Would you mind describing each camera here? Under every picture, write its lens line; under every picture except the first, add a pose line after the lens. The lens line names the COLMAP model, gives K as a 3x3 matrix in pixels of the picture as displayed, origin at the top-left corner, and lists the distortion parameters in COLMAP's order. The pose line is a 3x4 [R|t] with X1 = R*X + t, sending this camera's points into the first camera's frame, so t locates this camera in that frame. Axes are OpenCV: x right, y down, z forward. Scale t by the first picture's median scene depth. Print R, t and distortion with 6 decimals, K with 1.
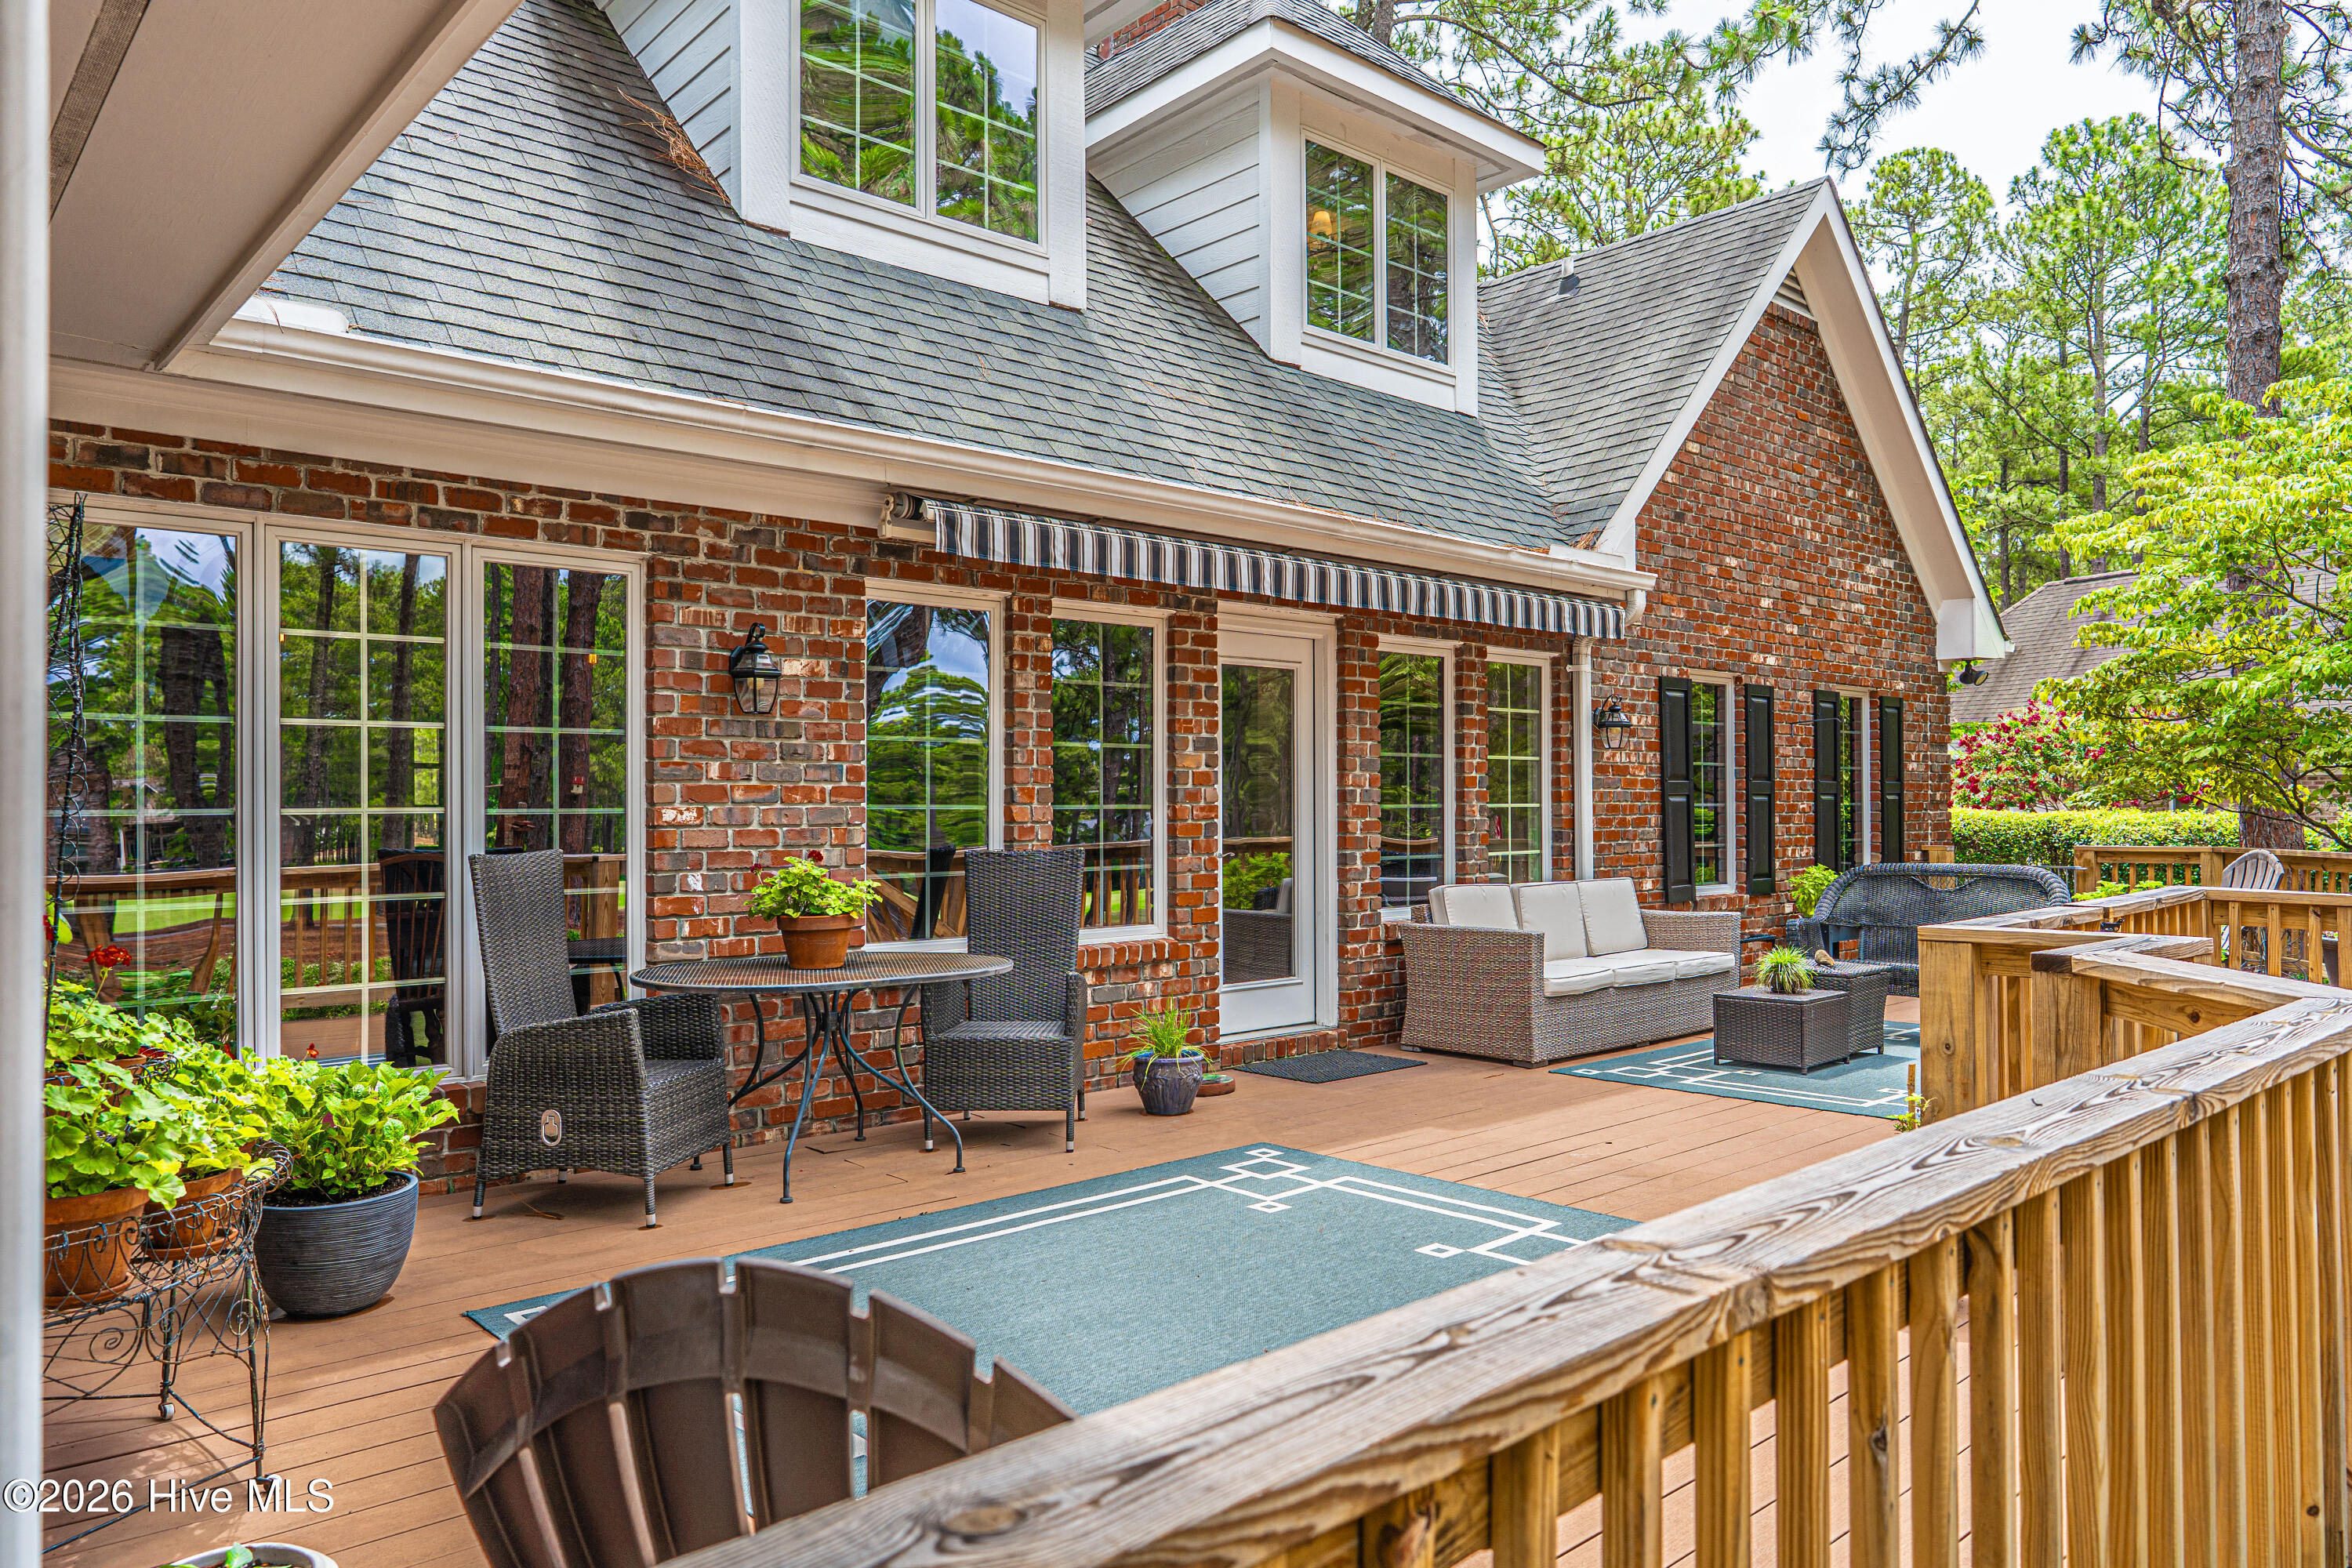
lens RADIAL K [[1580.3, 0, 1178.1], [0, 1580.3, 782.5], [0, 0, 1]] dist [0.001813, -0.000910]
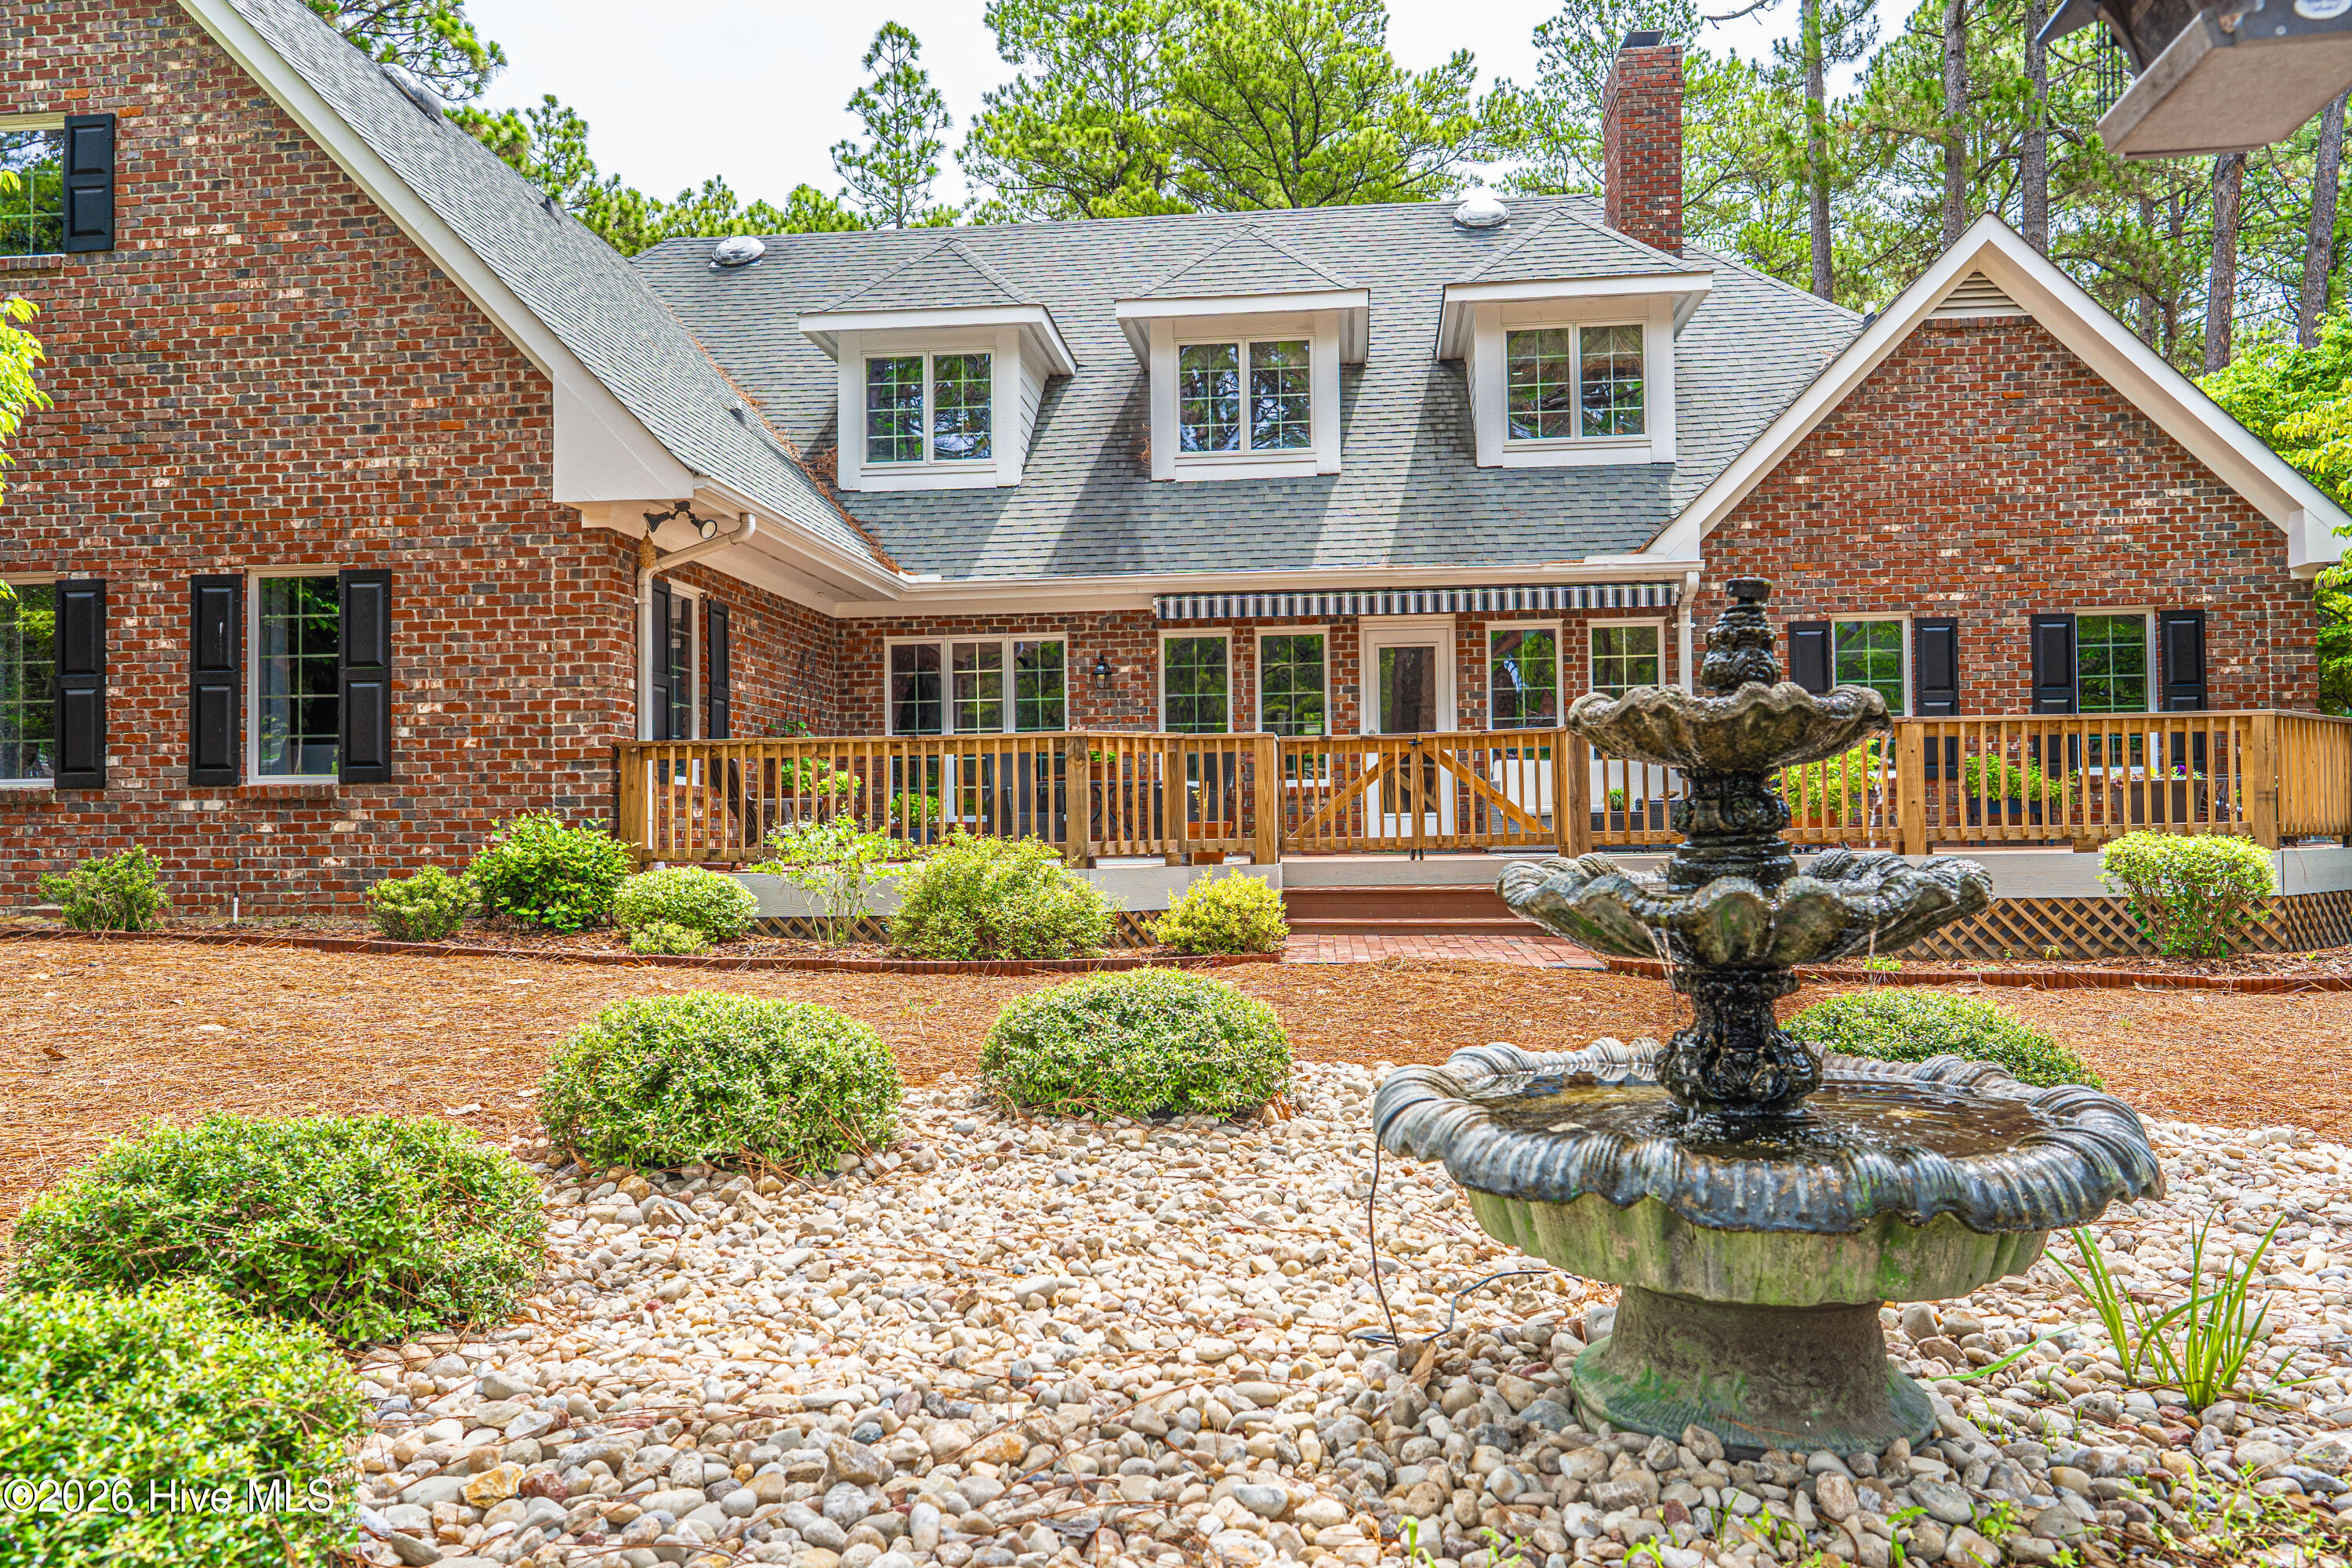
lens RADIAL K [[1580.3, 0, 1174.8], [0, 1580.3, 794.8], [0, 0, 1]] dist [0.001813, -0.000910]
pose [[0.649860, -0.016084, -0.759884, 1.328984], [0.020014, 0.999792, -0.004046, 0.107655], [0.759790, -0.012579, 0.650047, -0.450575]]
